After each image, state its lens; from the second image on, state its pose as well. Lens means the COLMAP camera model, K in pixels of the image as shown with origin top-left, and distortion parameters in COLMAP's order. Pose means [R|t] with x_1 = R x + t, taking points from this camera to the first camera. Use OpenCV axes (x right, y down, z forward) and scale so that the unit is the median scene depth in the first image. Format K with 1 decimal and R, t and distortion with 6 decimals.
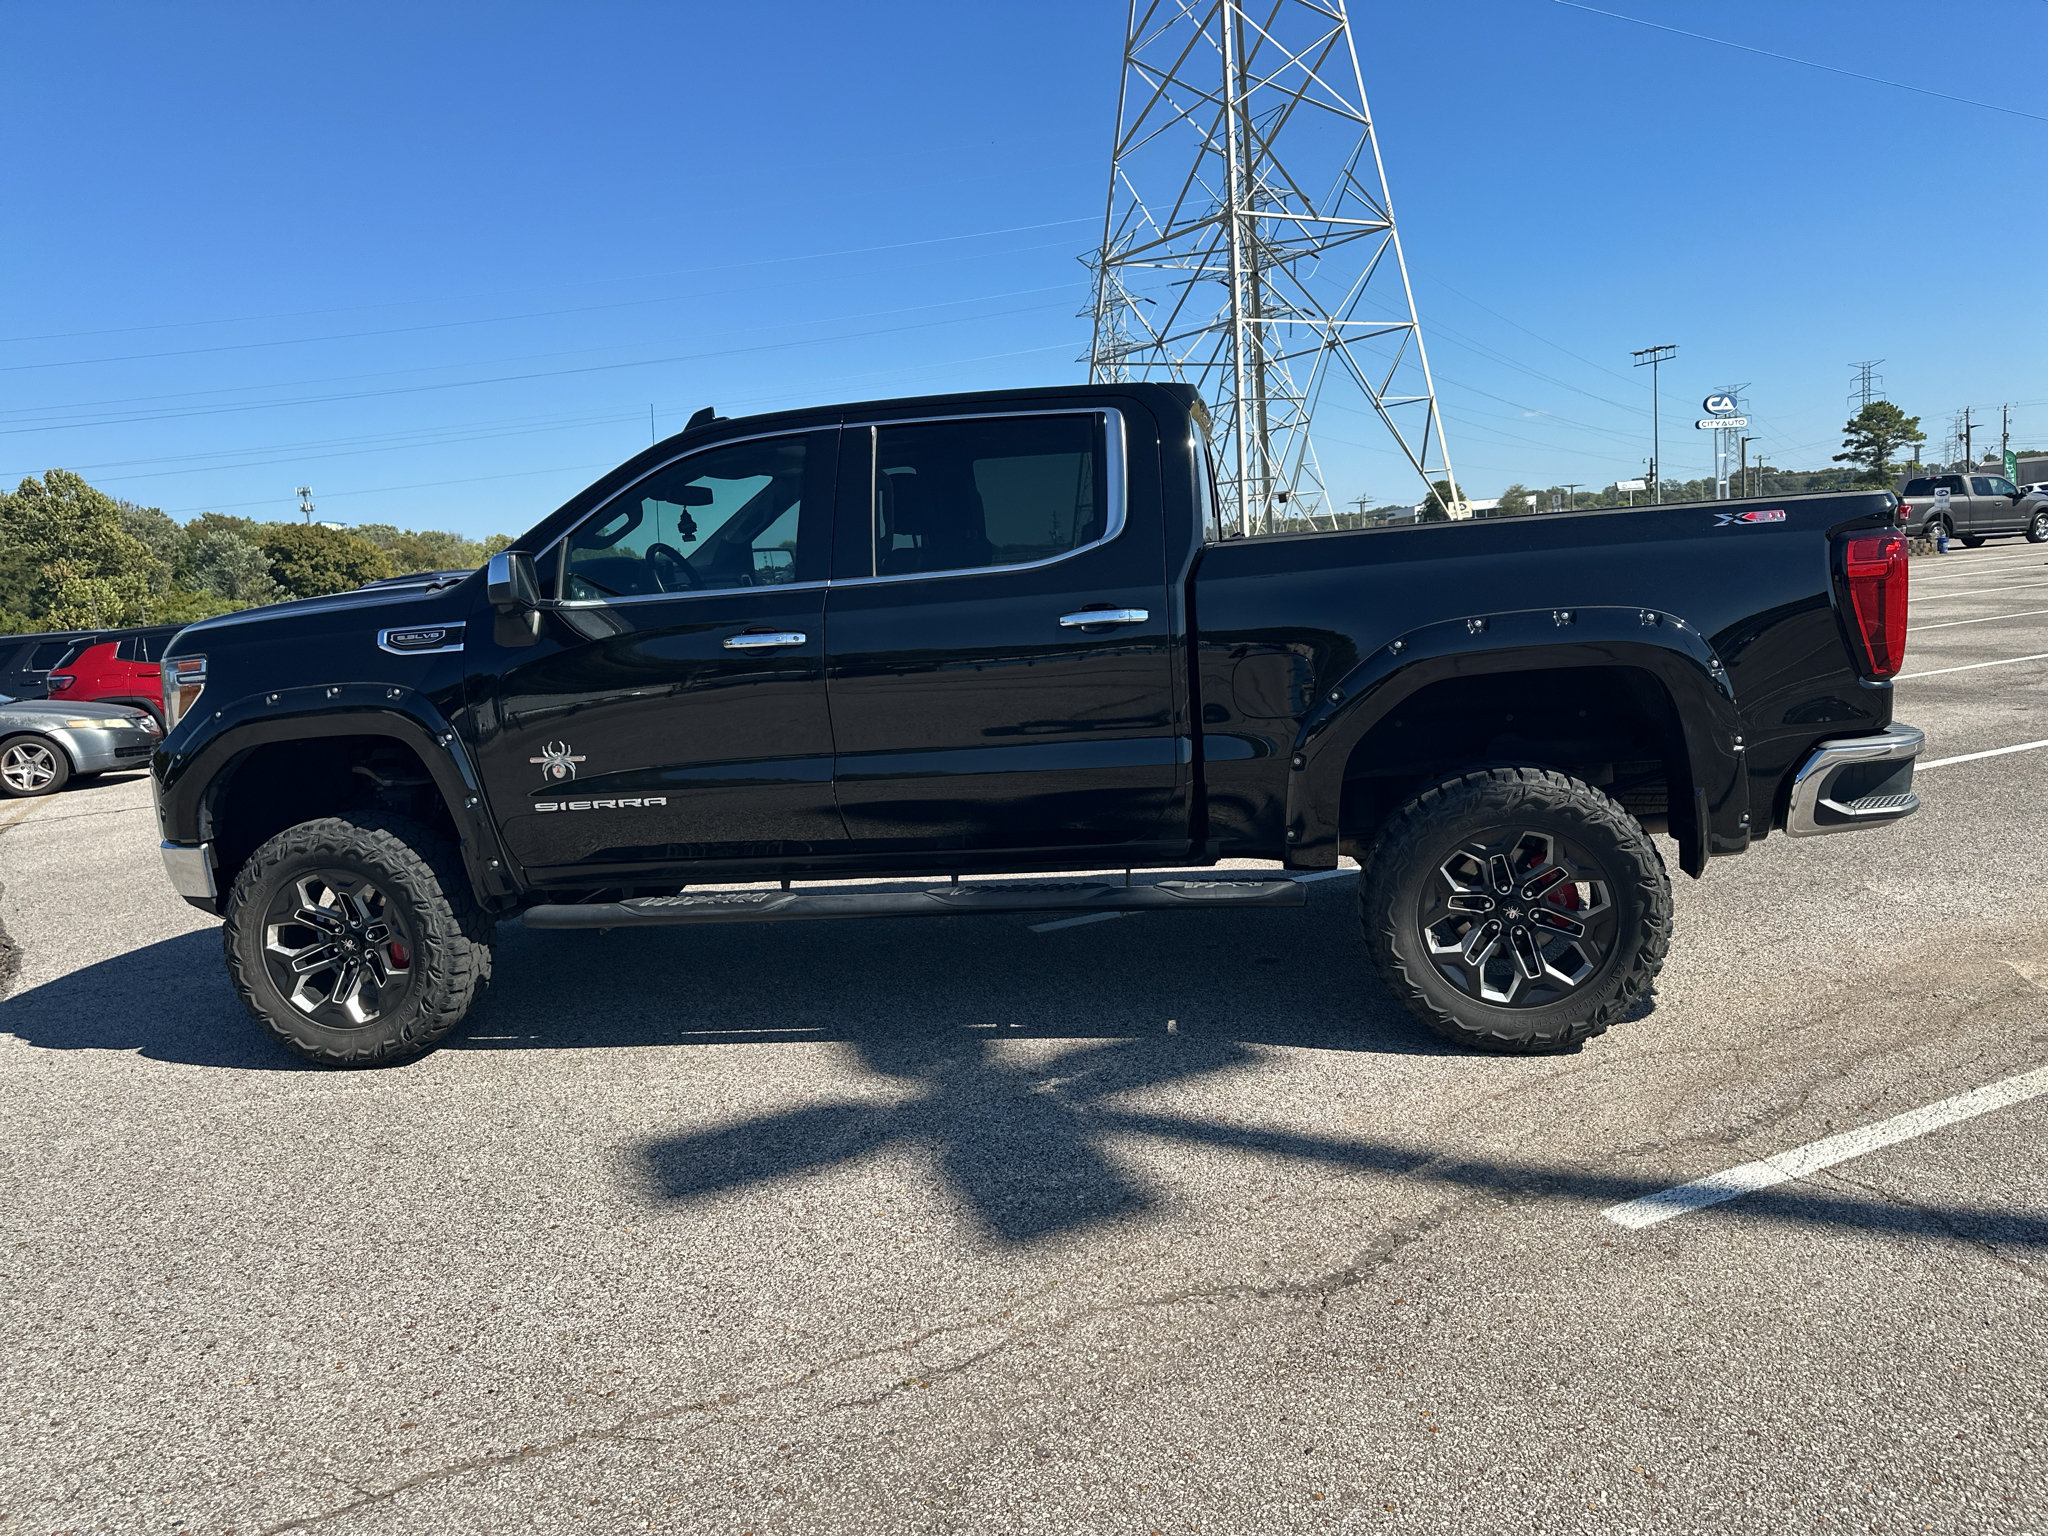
lens RADIAL K [[1419.2, 0, 1034.1], [0, 1419.2, 776.4], [0, 0, 1]] dist [0.087217, -0.126450]
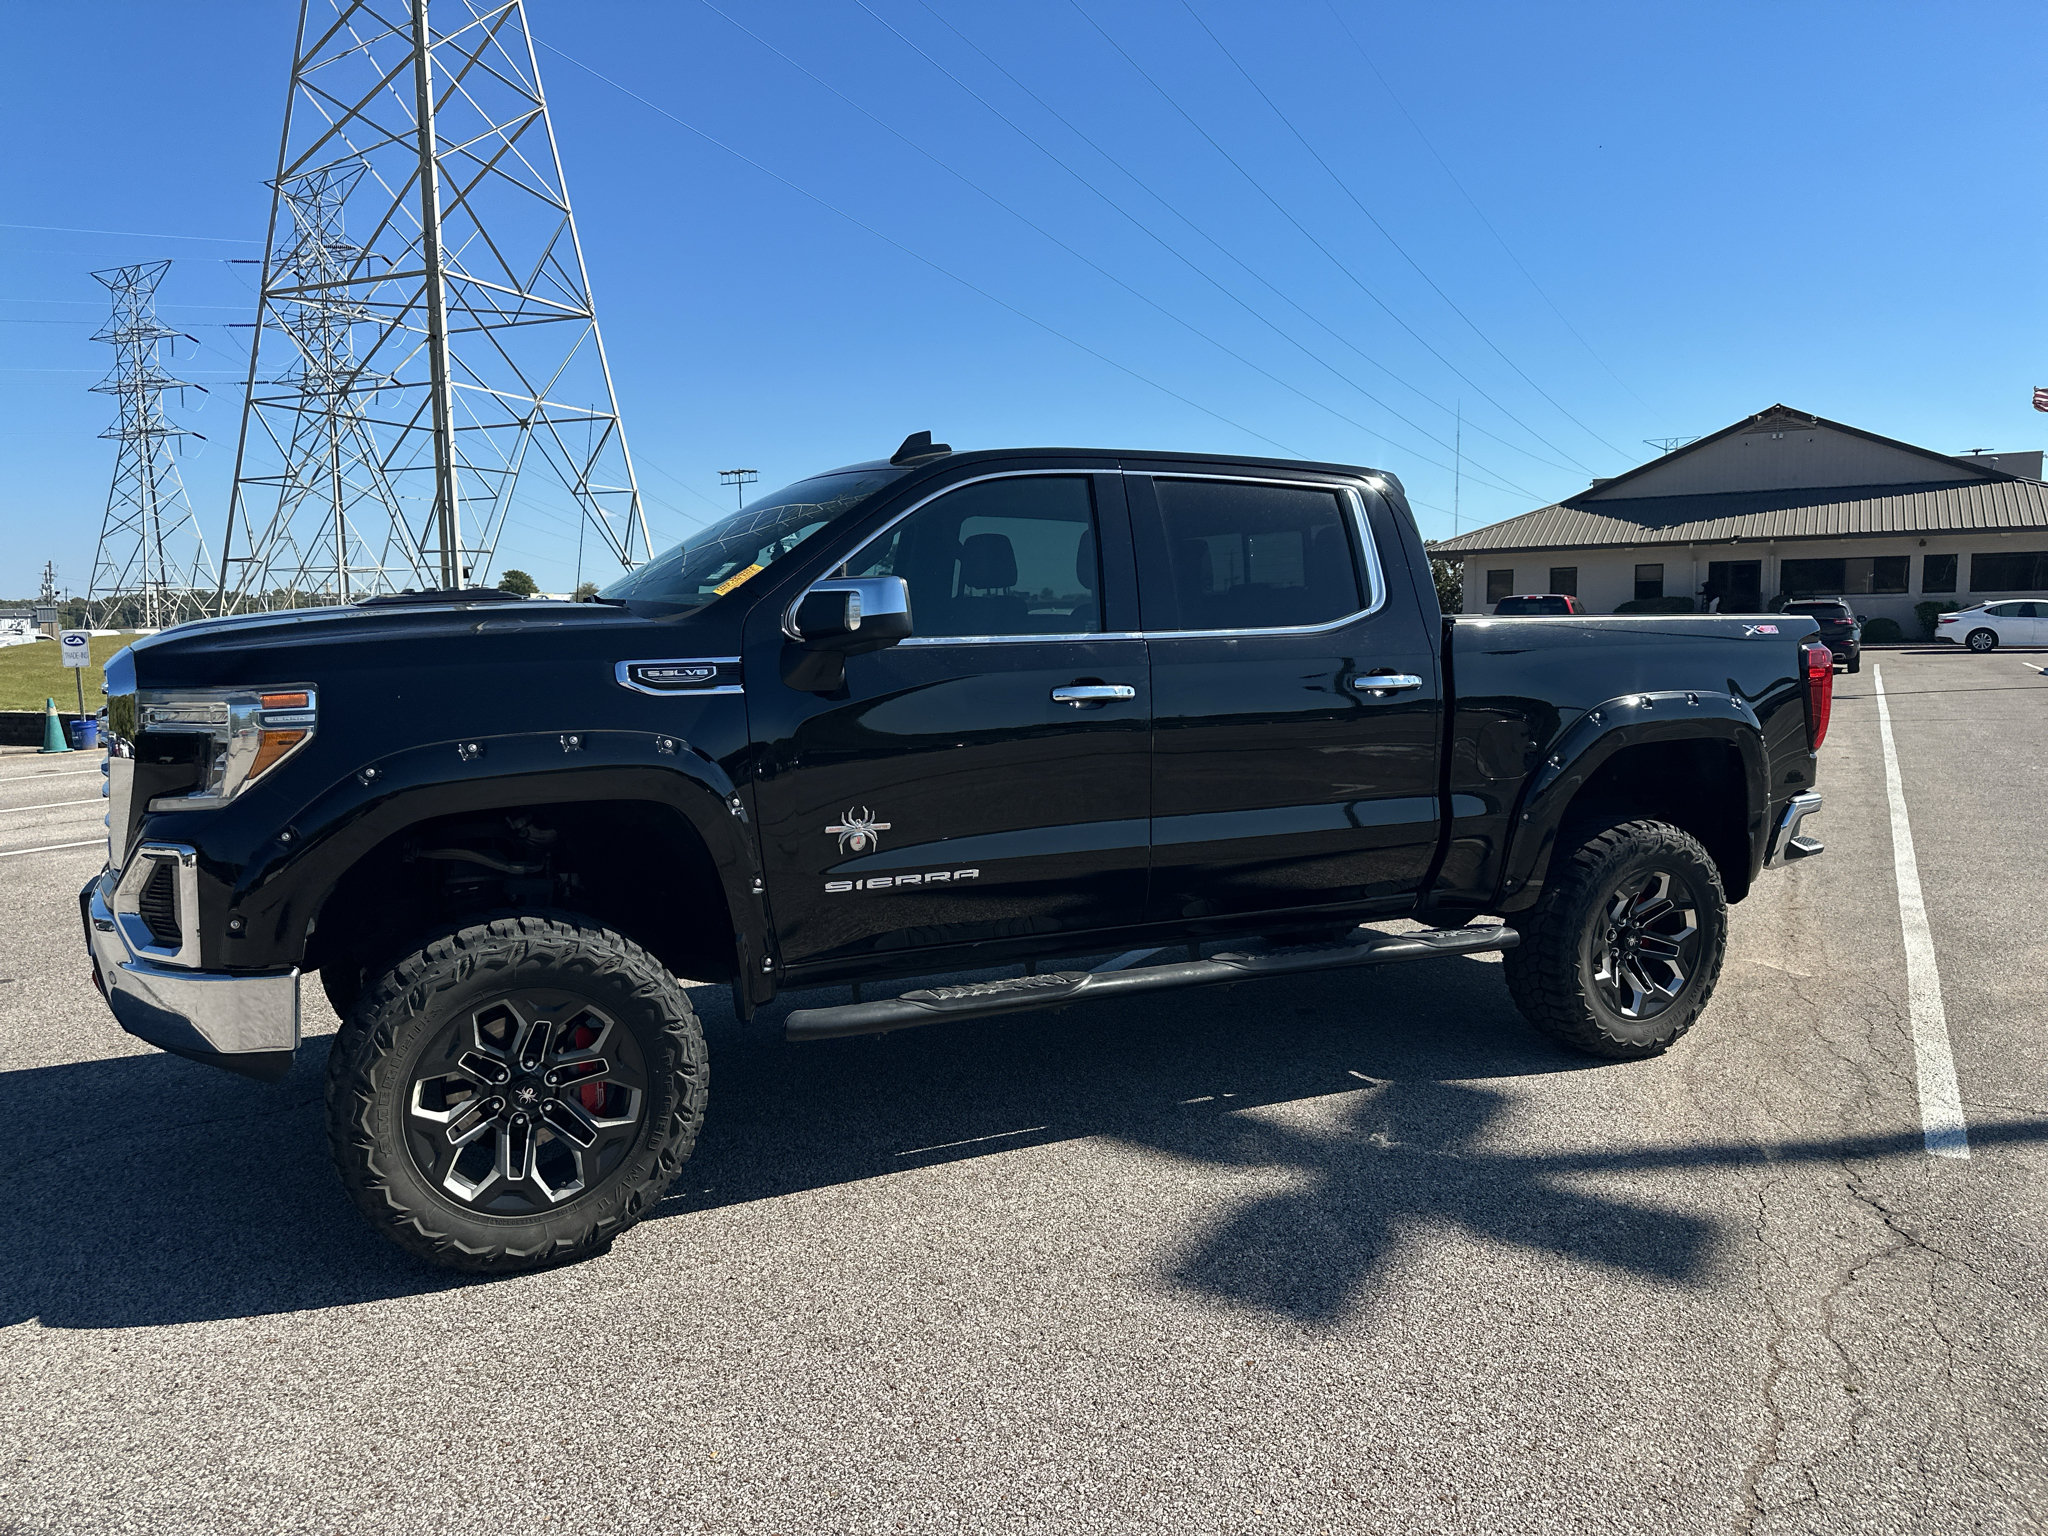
lens RADIAL K [[1419.2, 0, 1034.1], [0, 1419.2, 776.4], [0, 0, 1]] dist [0.087217, -0.126450]
pose [[0.808645, 0.004241, 0.588282, -0.720283], [0.034326, 0.997930, -0.054378, 0.006323], [-0.587295, 0.064166, 0.806825, 0.273809]]
